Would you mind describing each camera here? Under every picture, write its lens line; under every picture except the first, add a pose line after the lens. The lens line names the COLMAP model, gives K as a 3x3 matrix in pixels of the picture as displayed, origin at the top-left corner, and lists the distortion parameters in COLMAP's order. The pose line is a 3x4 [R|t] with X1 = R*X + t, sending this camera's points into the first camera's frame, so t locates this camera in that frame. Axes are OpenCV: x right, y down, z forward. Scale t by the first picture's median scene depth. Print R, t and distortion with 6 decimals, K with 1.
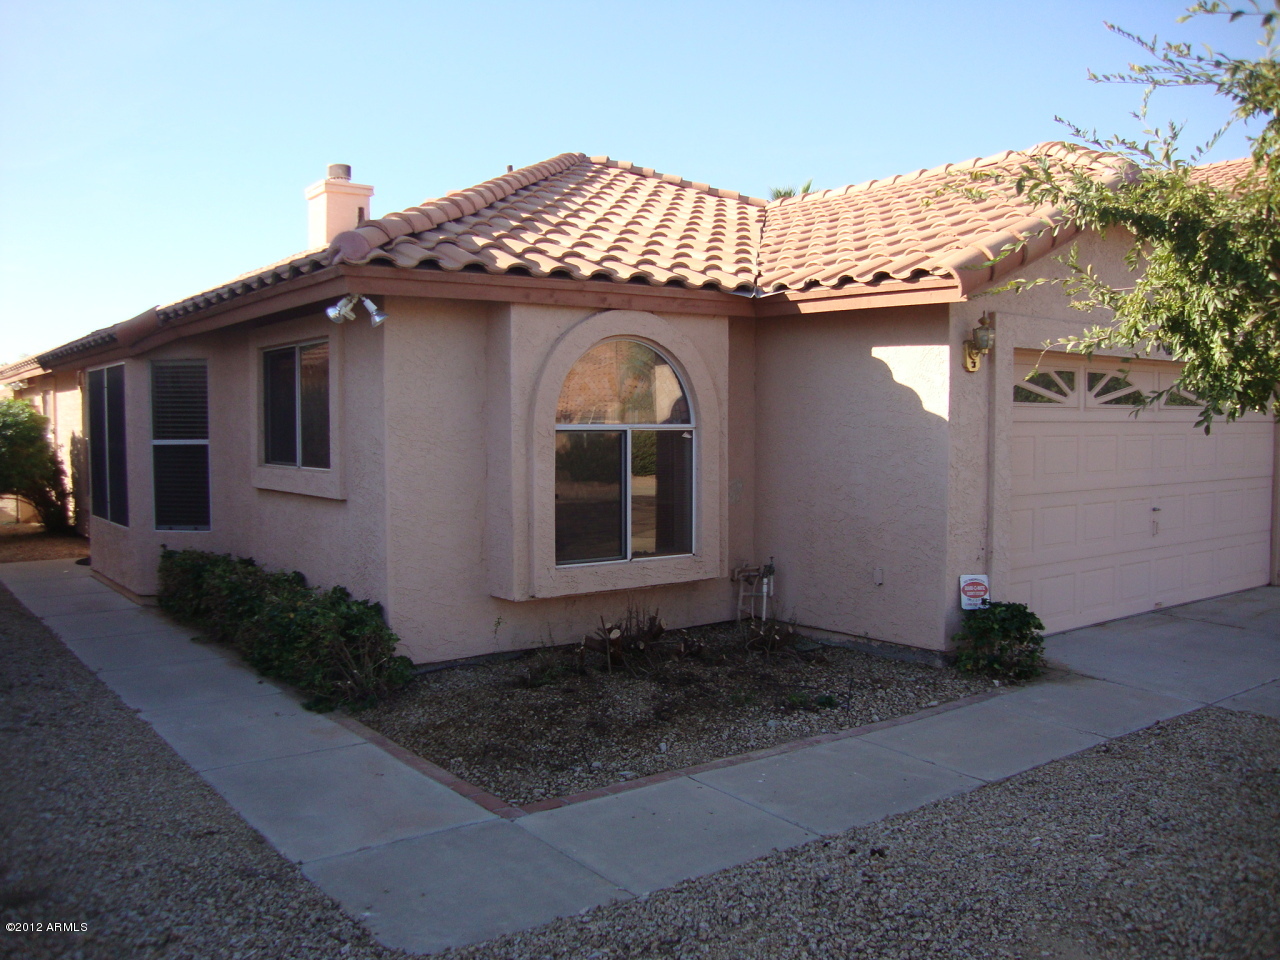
lens RADIAL K [[1131.8, 0, 641.1], [0, 1131.8, 474.8], [0, 0, 1]] dist [-0.178785, 0.122977]
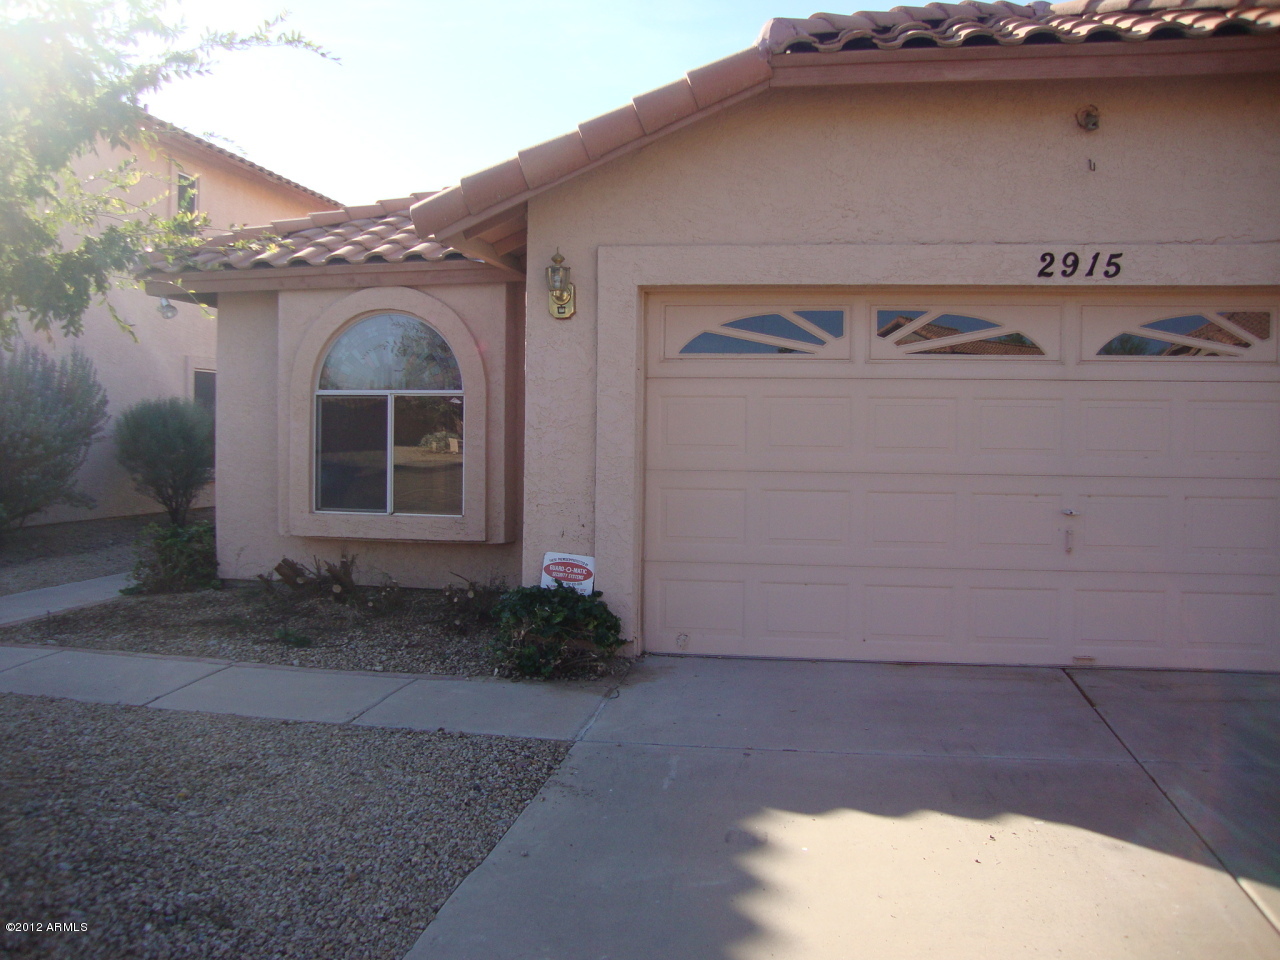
lens RADIAL K [[1131.8, 0, 639.0], [0, 1131.8, 485.6], [0, 0, 1]] dist [-0.178785, 0.122977]
pose [[0.682249, 0.040749, -0.729984, 0.913481], [-0.045986, 0.998860, 0.012779, 0.021922], [0.729672, 0.024850, 0.683345, 0.415373]]
